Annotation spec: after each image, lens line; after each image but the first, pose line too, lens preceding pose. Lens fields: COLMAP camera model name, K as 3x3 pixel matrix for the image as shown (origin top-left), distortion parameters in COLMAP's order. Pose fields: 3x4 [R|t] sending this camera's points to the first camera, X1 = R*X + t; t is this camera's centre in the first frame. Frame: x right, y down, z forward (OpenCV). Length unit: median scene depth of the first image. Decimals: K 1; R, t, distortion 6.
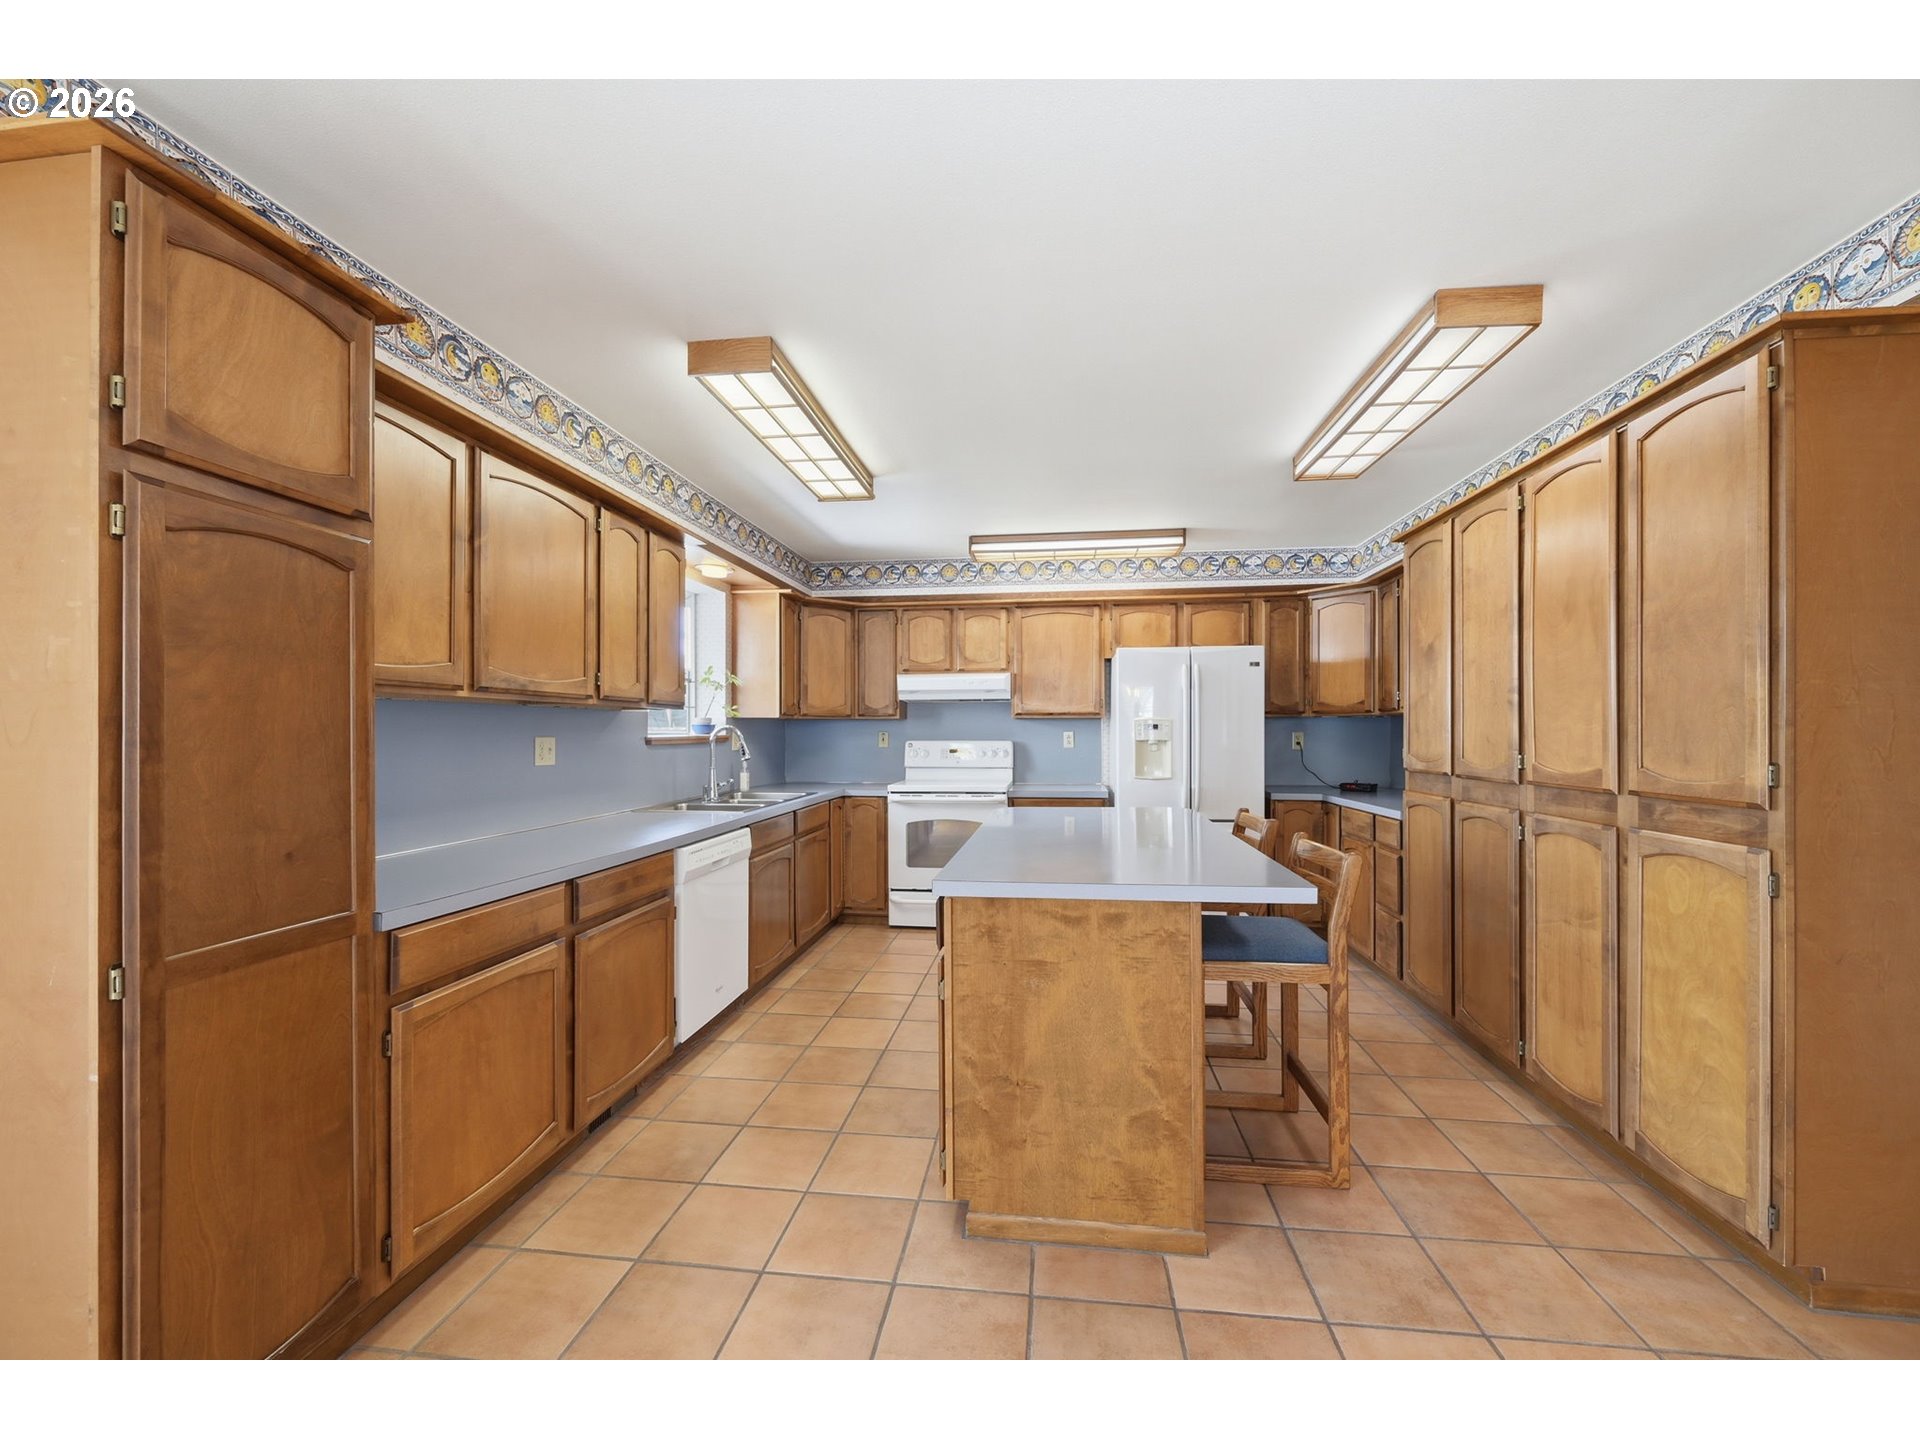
lens RADIAL K [[762.3, 0, 960.0], [0, 762.3, 721.4], [0, 0, 1]] dist [-0.001621, -0.000026]
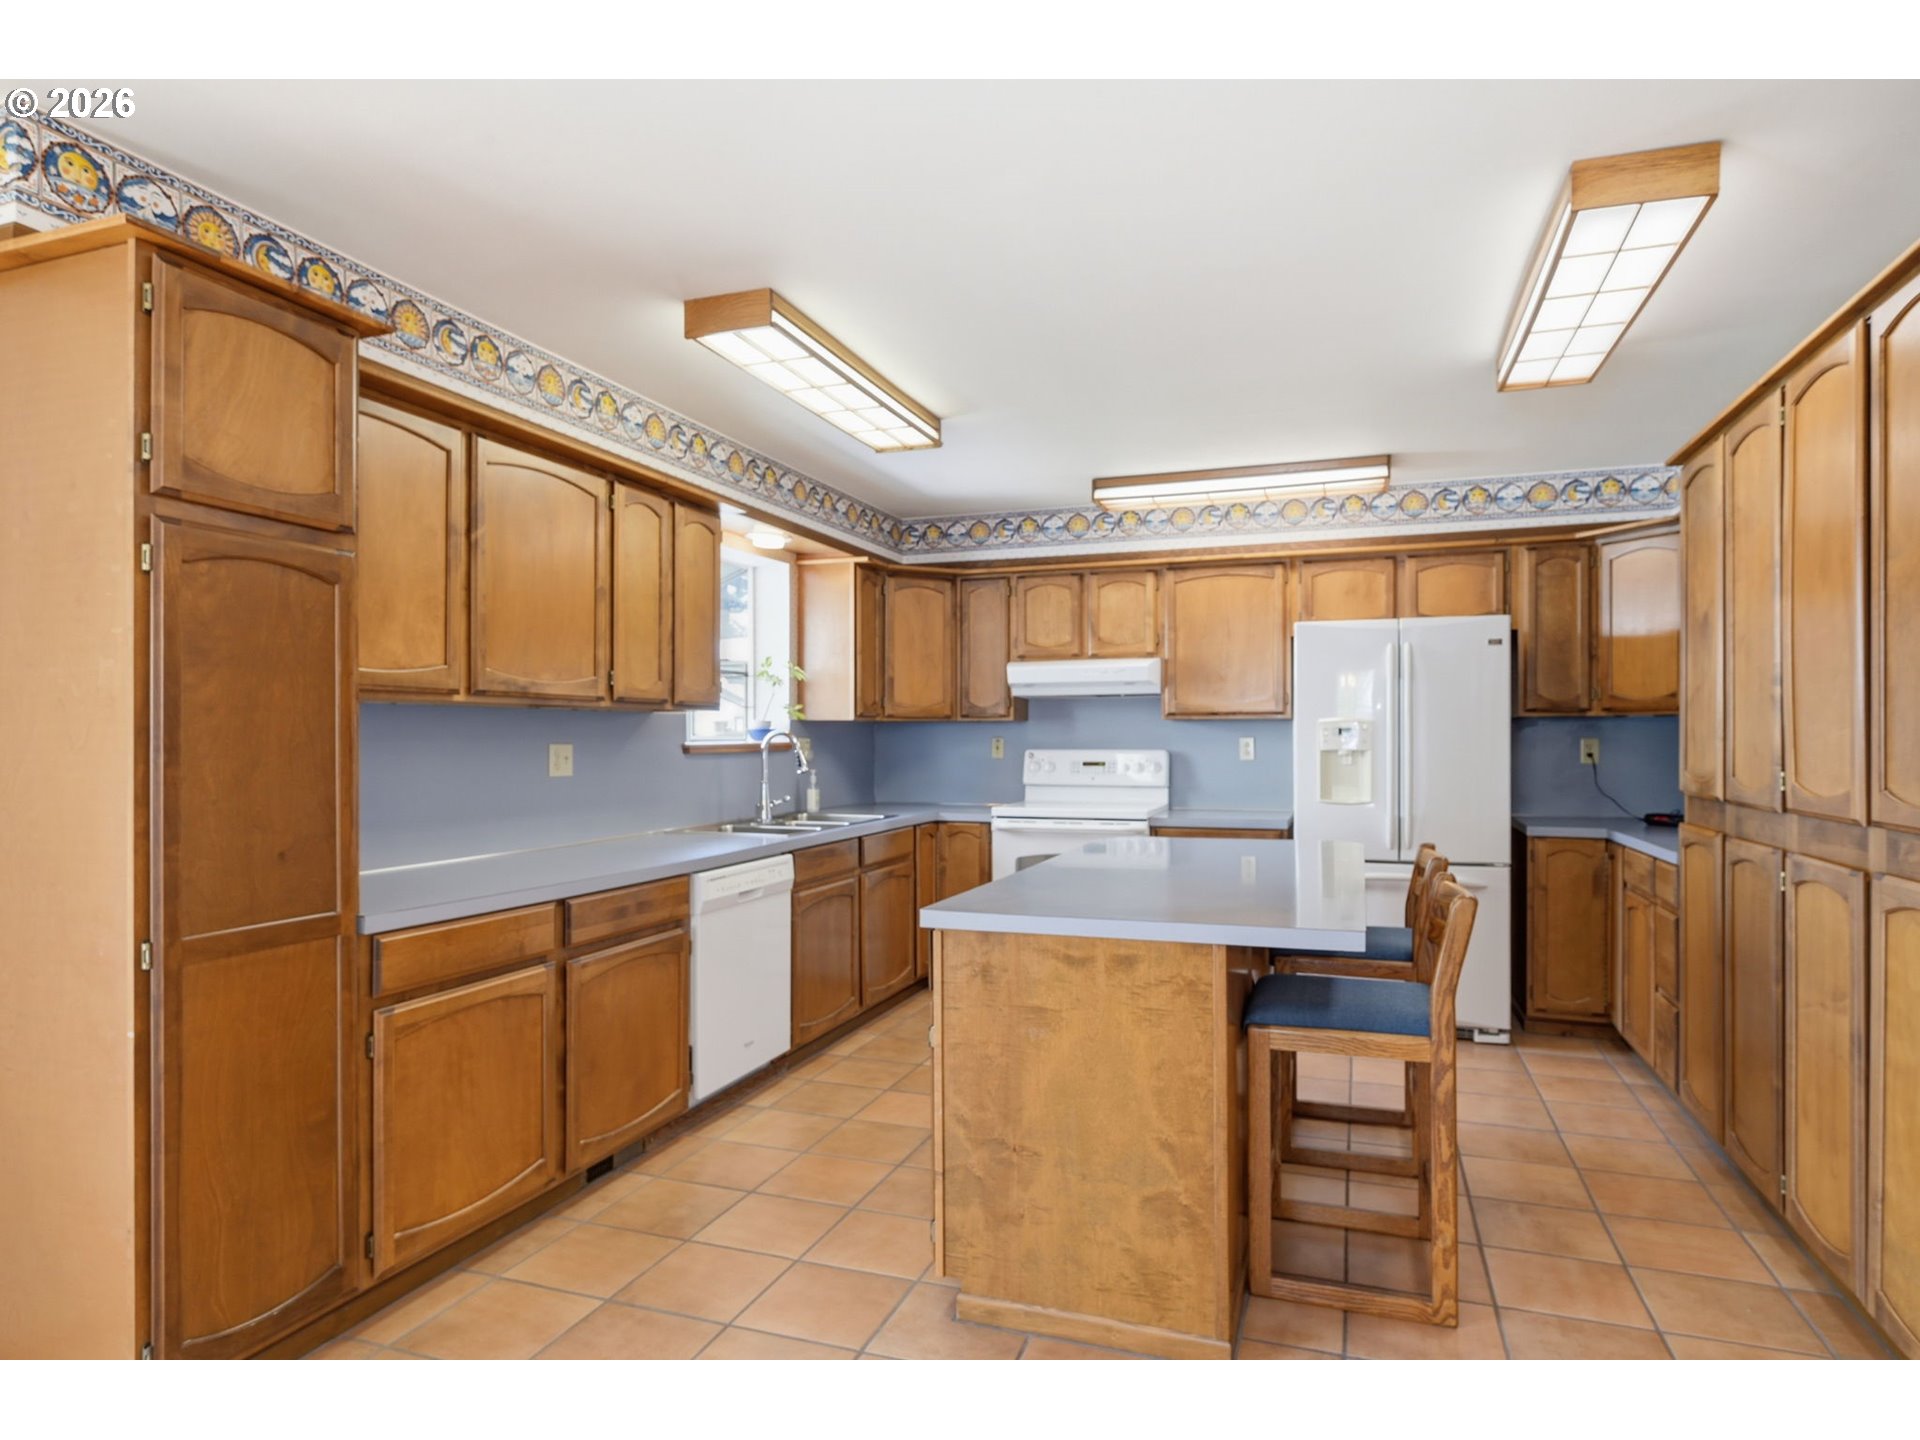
lens RADIAL K [[1104.9, 0, 960.0], [0, 1104.9, 720.0], [0, 0, 1]] dist [-0.001293, -0.001355]
pose [[0.976465, -0.002973, -0.215655, 0.253252], [0.002658, 0.999995, -0.001748, -0.005559], [0.215659, 0.001134, 0.976468, -0.204373]]
